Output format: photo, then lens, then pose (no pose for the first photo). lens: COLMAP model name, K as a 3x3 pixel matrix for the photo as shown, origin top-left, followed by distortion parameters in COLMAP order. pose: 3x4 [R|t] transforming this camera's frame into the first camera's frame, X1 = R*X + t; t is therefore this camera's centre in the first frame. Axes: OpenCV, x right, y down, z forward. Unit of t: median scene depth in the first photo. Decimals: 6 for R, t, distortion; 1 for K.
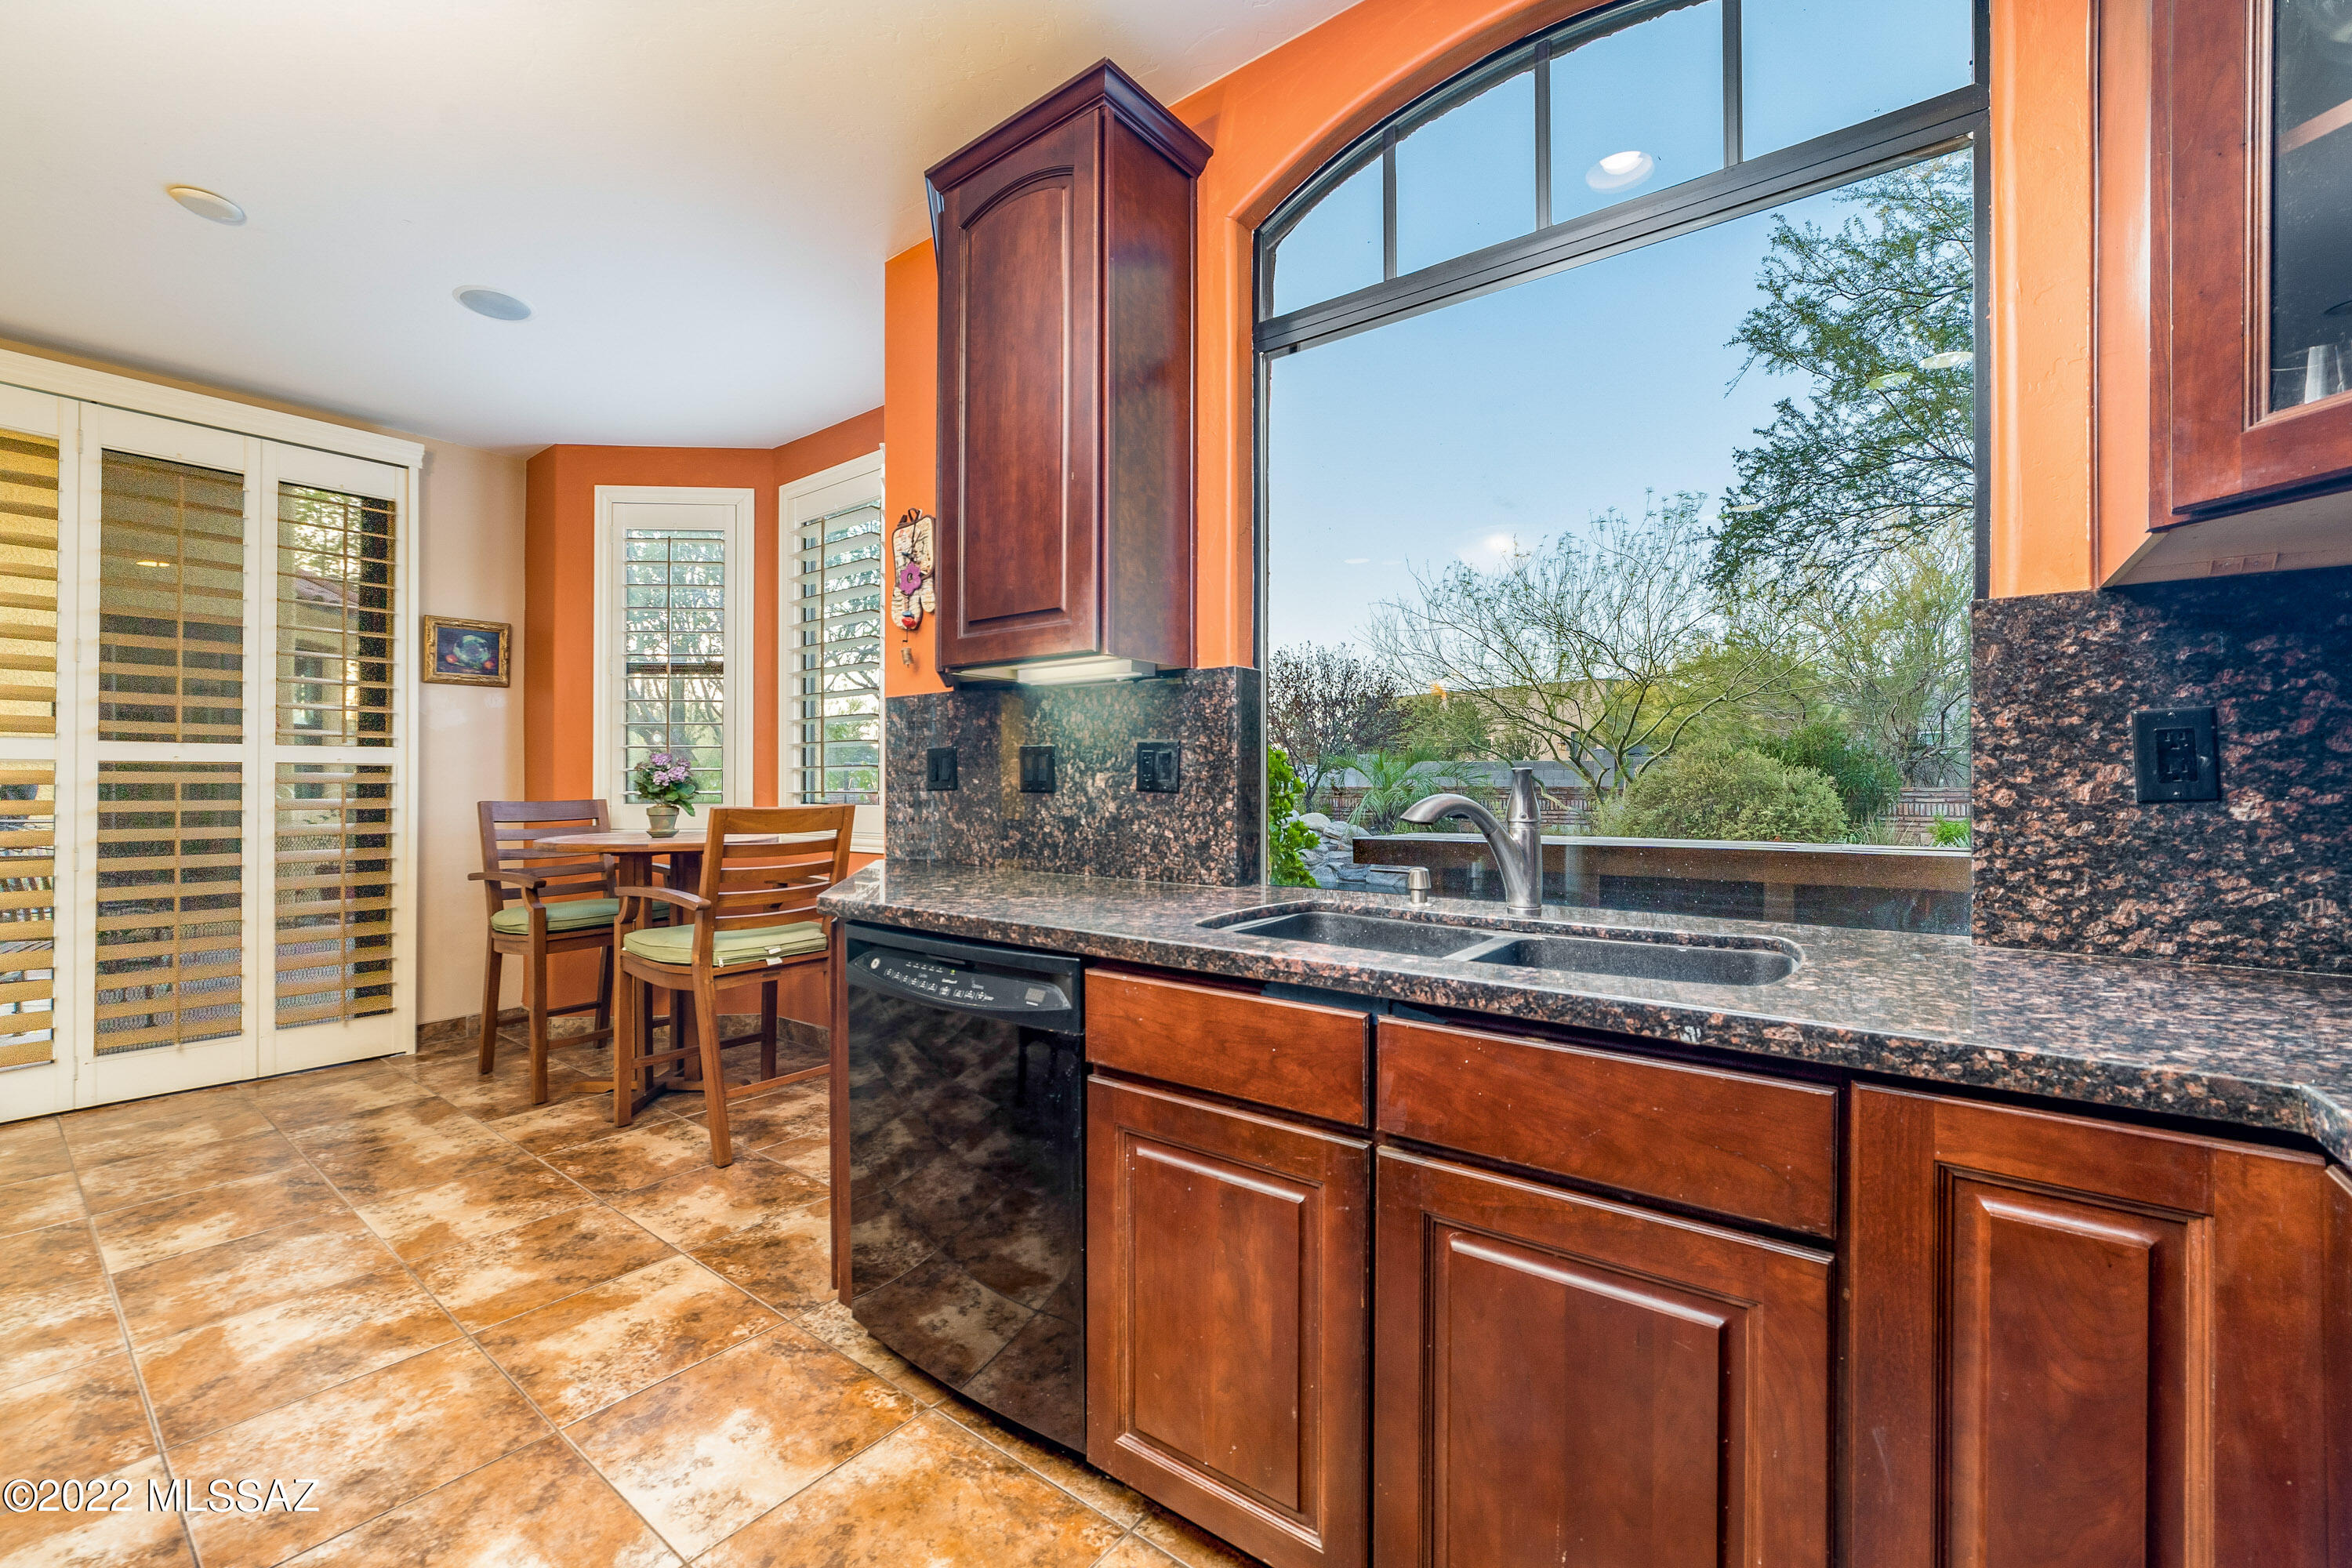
lens RADIAL K [[988.9, 0, 1176.0], [0, 988.9, 784.0], [0, 0, 1]] dist [-0.015301, 0.000367]
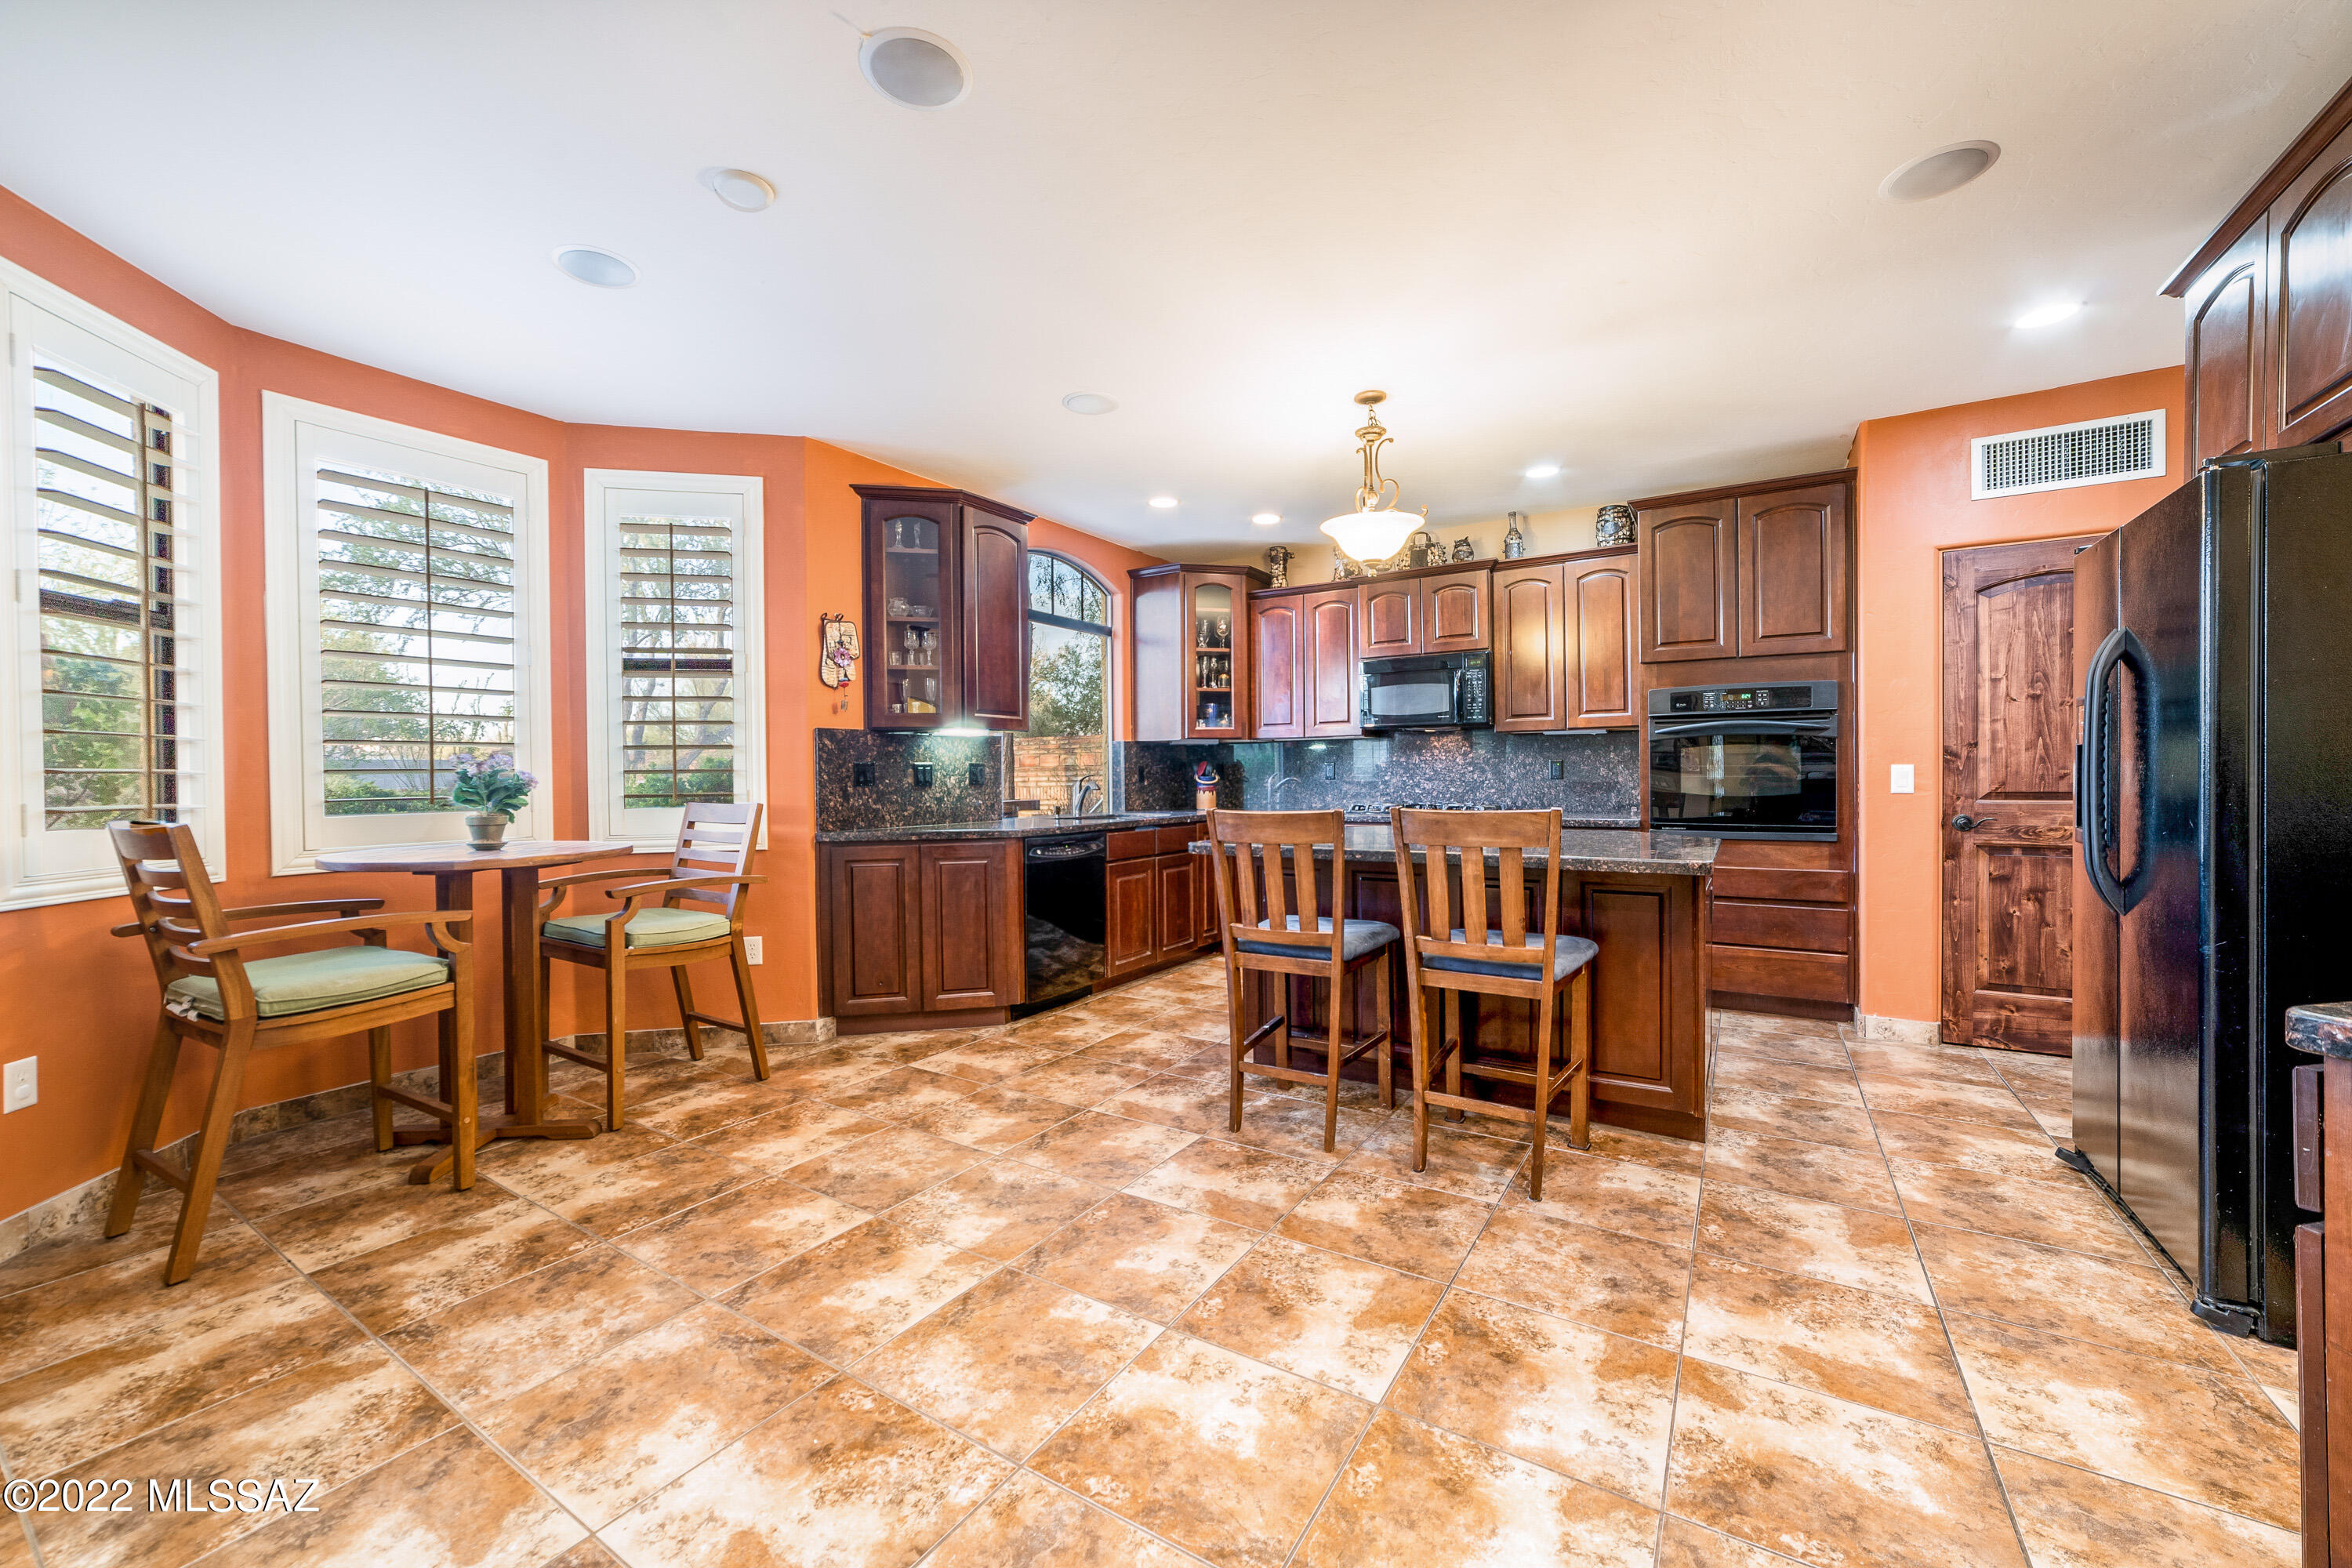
lens RADIAL K [[920.6, 0, 1169.7], [0, 920.6, 782.5], [0, 0, 1]] dist [-0.018440, 0.006657]
pose [[-0.114300, -0.008572, 0.993409, -2.026640], [0.009564, 0.999907, 0.009728, -0.011803], [-0.993400, 0.010613, -0.114207, 0.708098]]
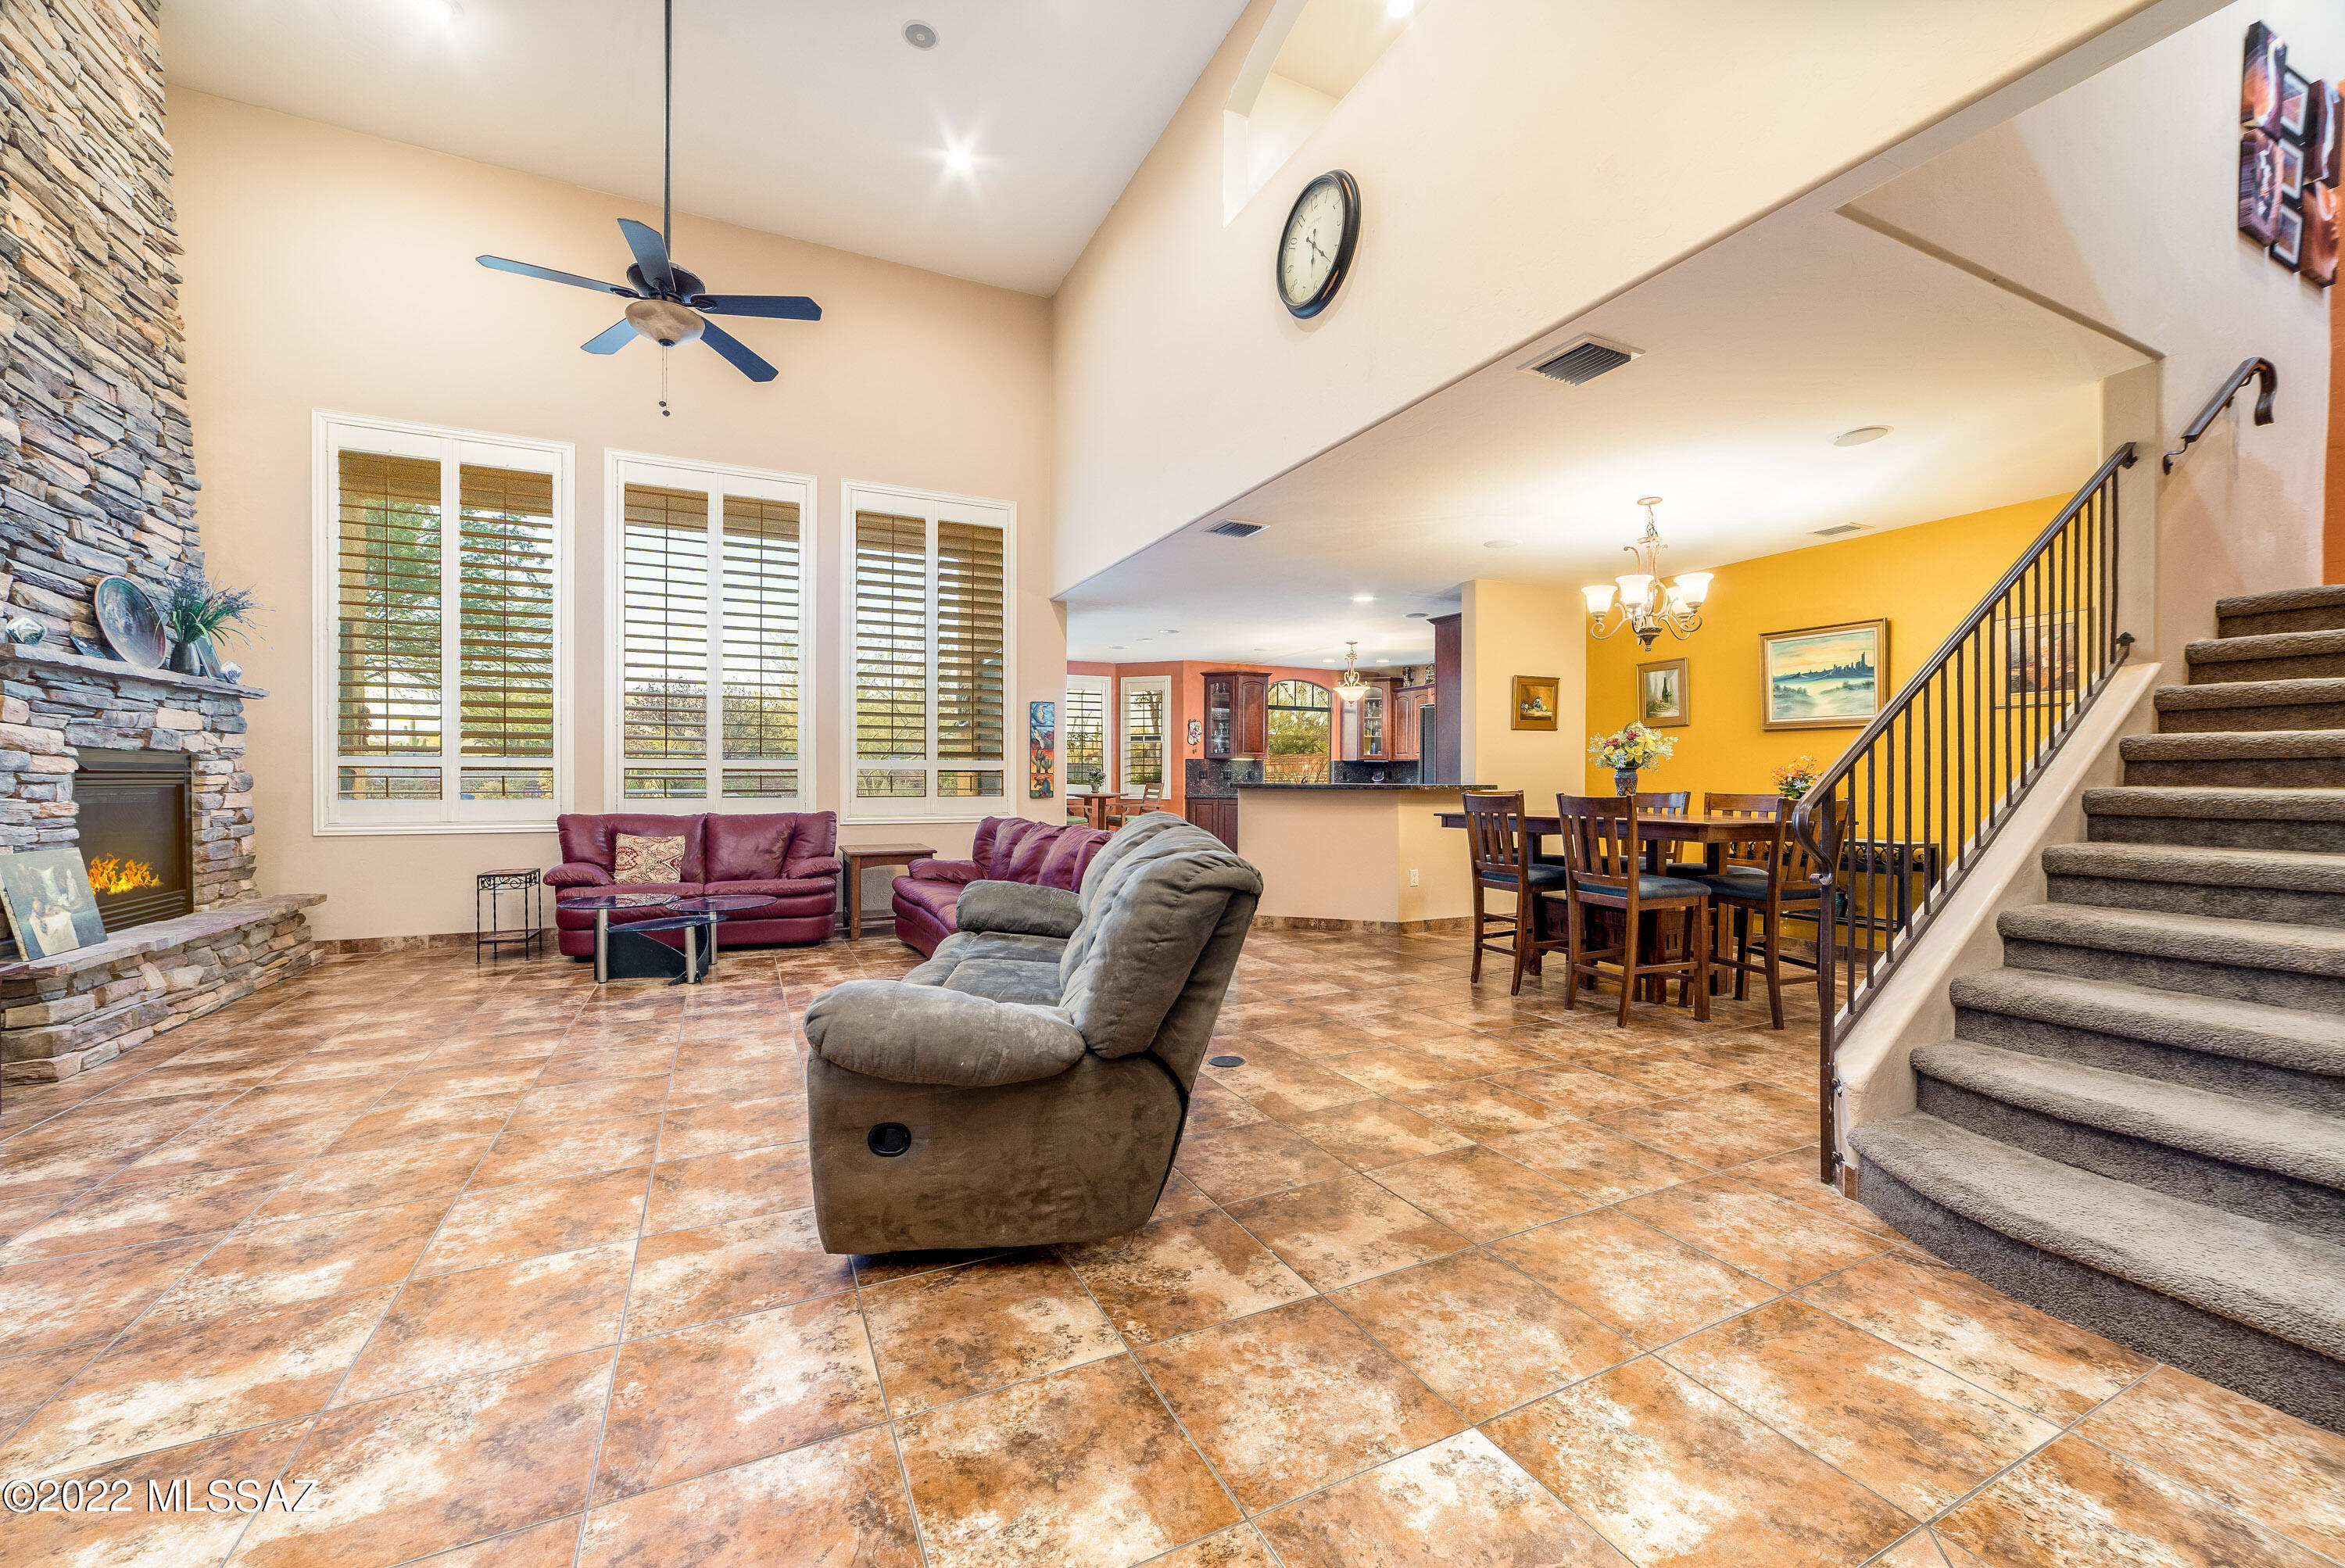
lens RADIAL K [[917.9, 0, 1166.2], [0, 917.9, 782.5], [0, 0, 1]] dist [-0.018440, 0.006657]
pose [[0.427366, -0.006043, 0.904058, -4.749553], [-0.000295, 0.999977, 0.006823, -0.009224], [-0.904079, -0.003183, 0.427354, -0.830647]]
